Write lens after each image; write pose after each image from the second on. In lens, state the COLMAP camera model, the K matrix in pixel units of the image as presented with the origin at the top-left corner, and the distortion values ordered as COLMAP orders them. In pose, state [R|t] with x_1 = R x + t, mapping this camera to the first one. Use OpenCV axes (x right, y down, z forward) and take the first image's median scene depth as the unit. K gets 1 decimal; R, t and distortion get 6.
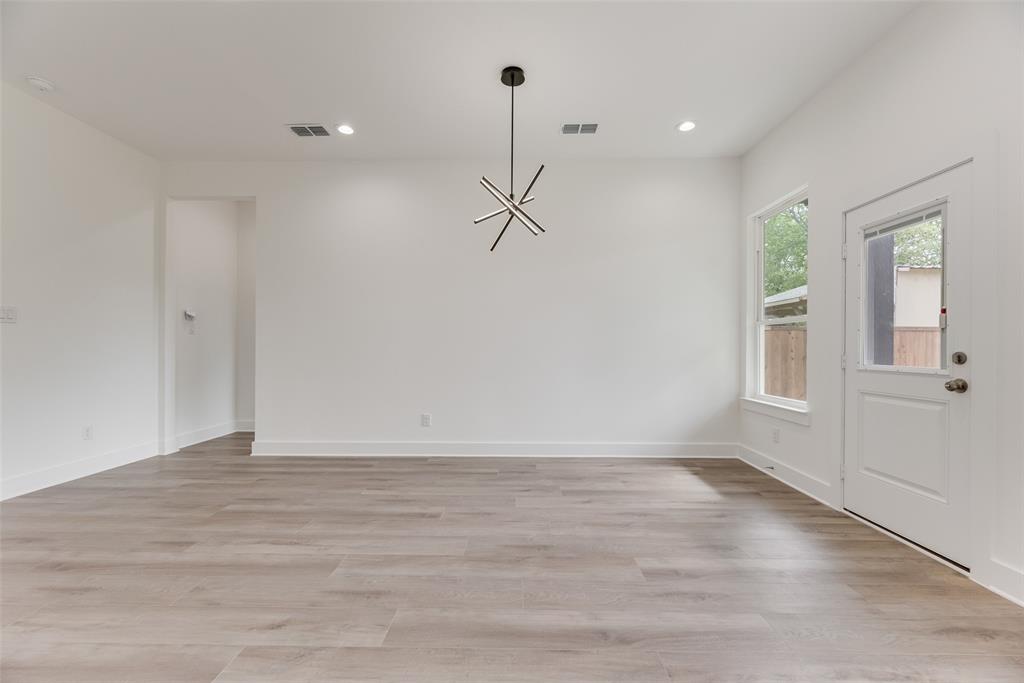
lens RADIAL K [[413.0, 0, 518.3], [0, 413.0, 348.8], [0, 0, 1]] dist [-0.000821, -0.000663]
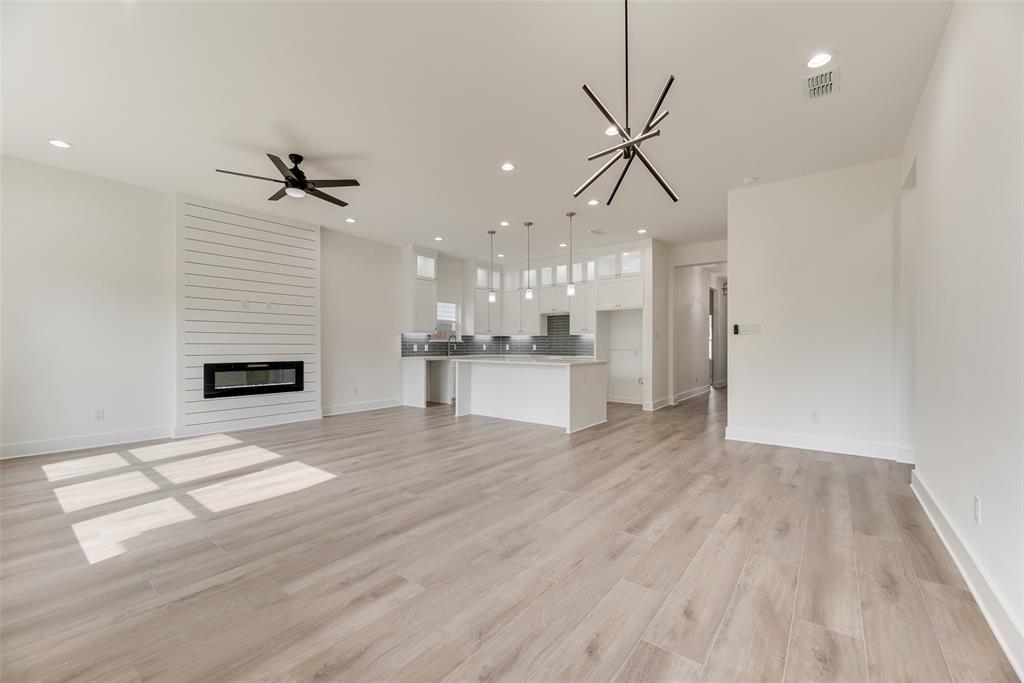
lens RADIAL K [[413.0, 0, 510.8], [0, 413.0, 346.3], [0, 0, 1]] dist [-0.000821, -0.000663]
pose [[-0.606627, -0.005772, -0.794965, 0.654406], [-0.004692, 0.999982, -0.003680, -0.004182], [0.794973, 0.001497, -0.606644, 1.261941]]
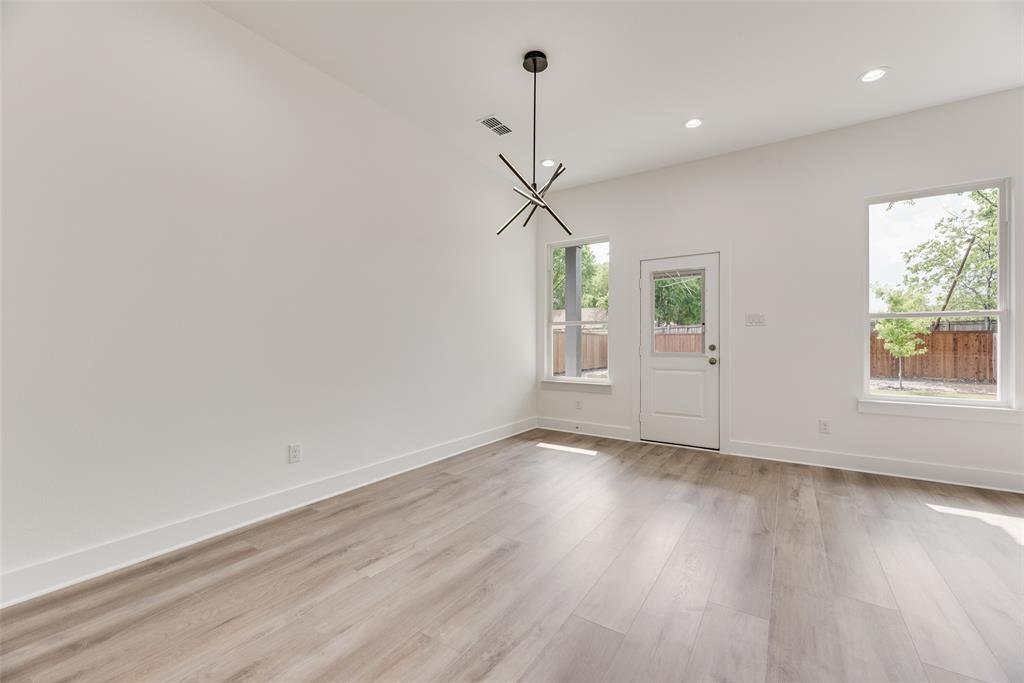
lens RADIAL K [[413.0, 0, 513.7], [0, 413.0, 342.7], [0, 0, 1]] dist [-0.000821, -0.000663]
pose [[0.543981, -0.002611, 0.839093, -0.847116], [0.000621, 0.999996, 0.002709, -0.006165], [-0.839097, -0.000953, 0.543981, 0.512552]]
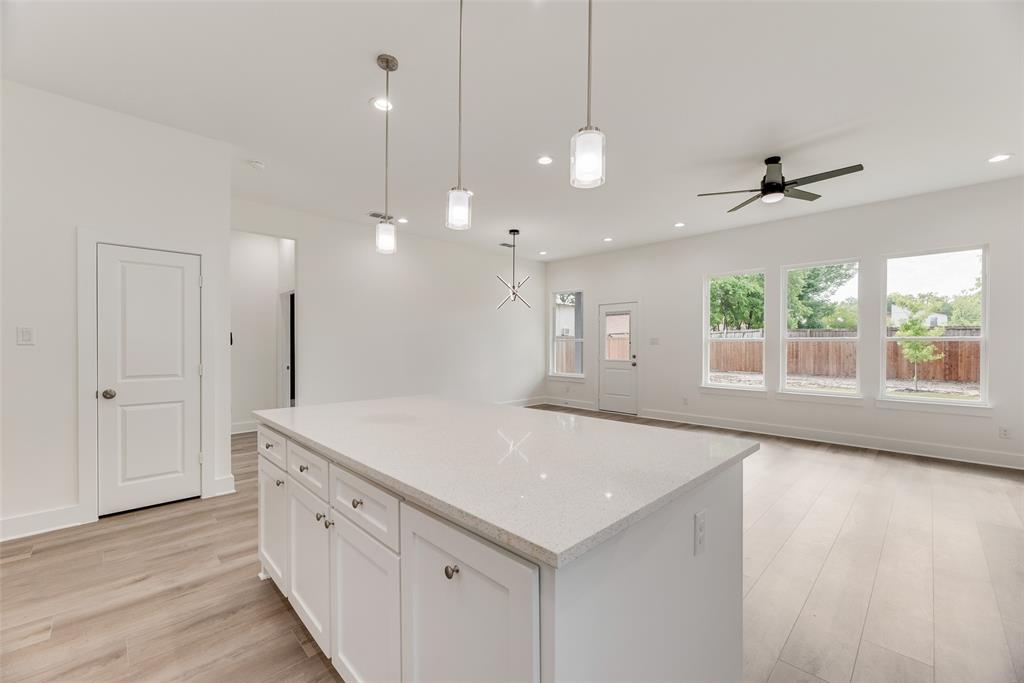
lens RADIAL K [[413.0, 0, 513.8], [0, 413.0, 345.1], [0, 0, 1]] dist [-0.000821, -0.000663]
pose [[0.701104, -0.005096, 0.713041, -1.589283], [0.005585, 0.999983, 0.001654, -0.062089], [-0.713037, 0.002823, 0.701121, -0.550304]]
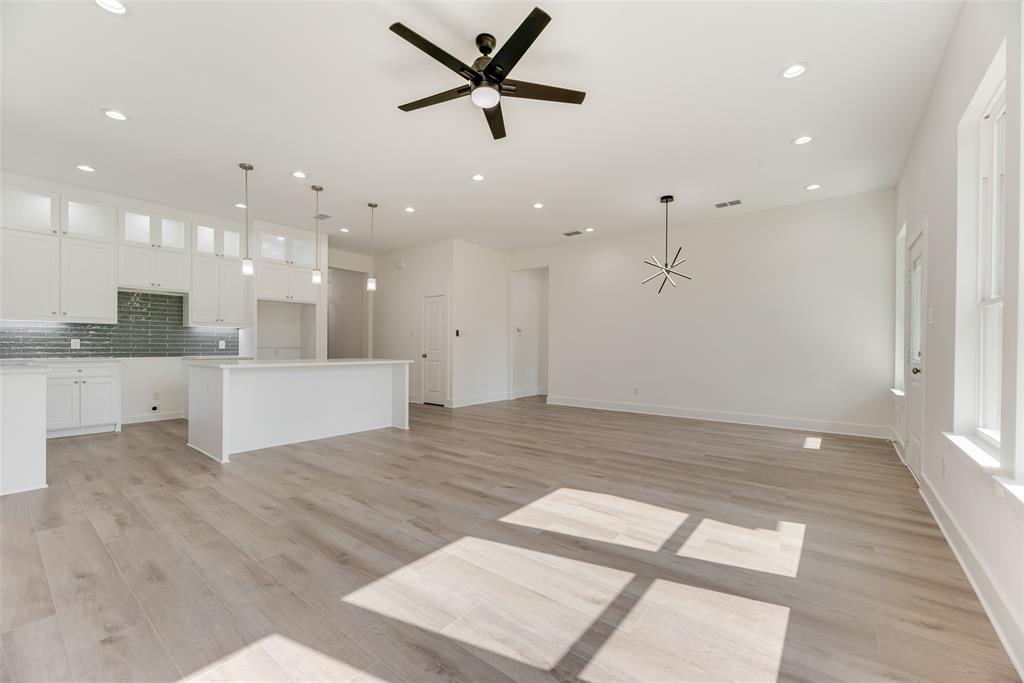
lens RADIAL K [[413.0, 0, 509.8], [0, 413.0, 348.8], [0, 0, 1]] dist [-0.000821, -0.000663]
pose [[0.789951, 0.006299, -0.613137, 0.562959], [-0.002593, 0.999973, 0.006933, -0.004967], [0.613164, -0.003887, 0.789946, -0.884963]]
